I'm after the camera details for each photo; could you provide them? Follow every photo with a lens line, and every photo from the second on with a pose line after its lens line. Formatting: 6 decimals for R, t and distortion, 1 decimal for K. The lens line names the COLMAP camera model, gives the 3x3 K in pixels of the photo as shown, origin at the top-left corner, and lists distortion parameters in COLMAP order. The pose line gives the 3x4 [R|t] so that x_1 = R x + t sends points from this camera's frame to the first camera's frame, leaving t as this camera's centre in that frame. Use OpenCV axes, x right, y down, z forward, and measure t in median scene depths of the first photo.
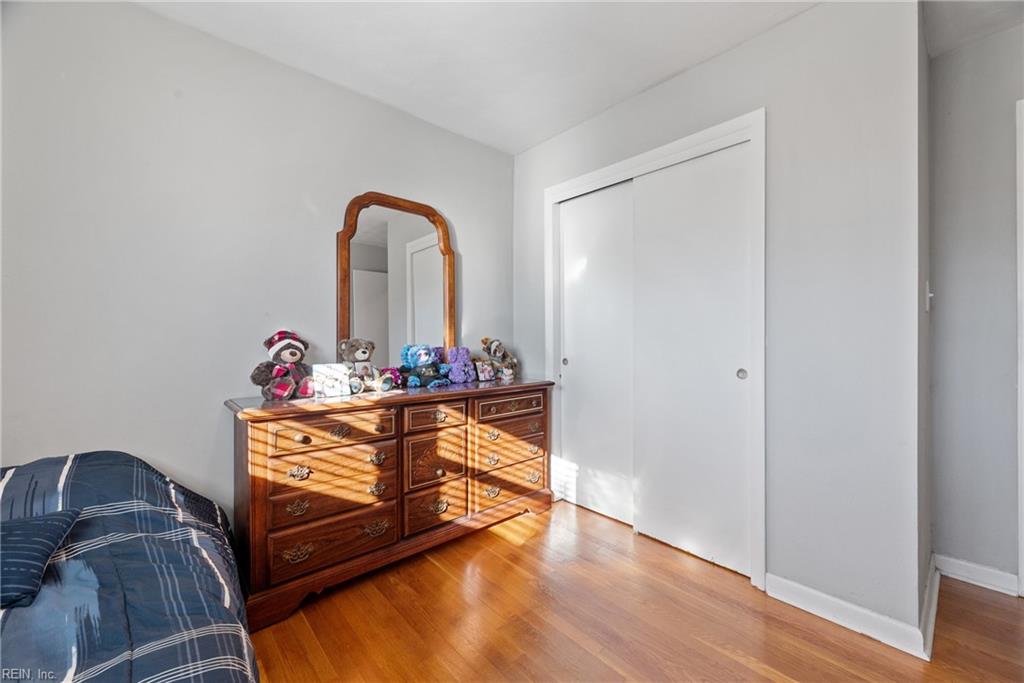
lens RADIAL K [[407.1, 0, 510.8], [0, 407.1, 340.4], [0, 0, 1]] dist [0.001423, -0.000834]
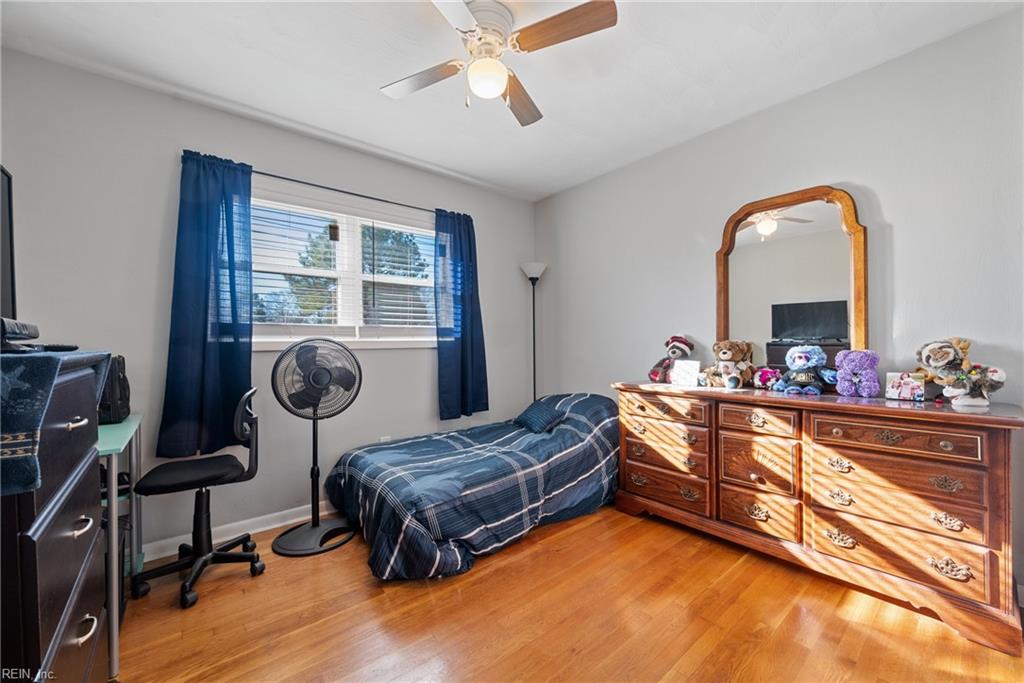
lens RADIAL K [[407.1, 0, 511.6], [0, 407.1, 344.7], [0, 0, 1]] dist [0.001423, -0.000834]
pose [[-0.037413, 0.001387, -0.999299, 0.799222], [0.002894, 0.999995, 0.001279, 0.002693], [0.999296, -0.002844, -0.037417, 0.436806]]
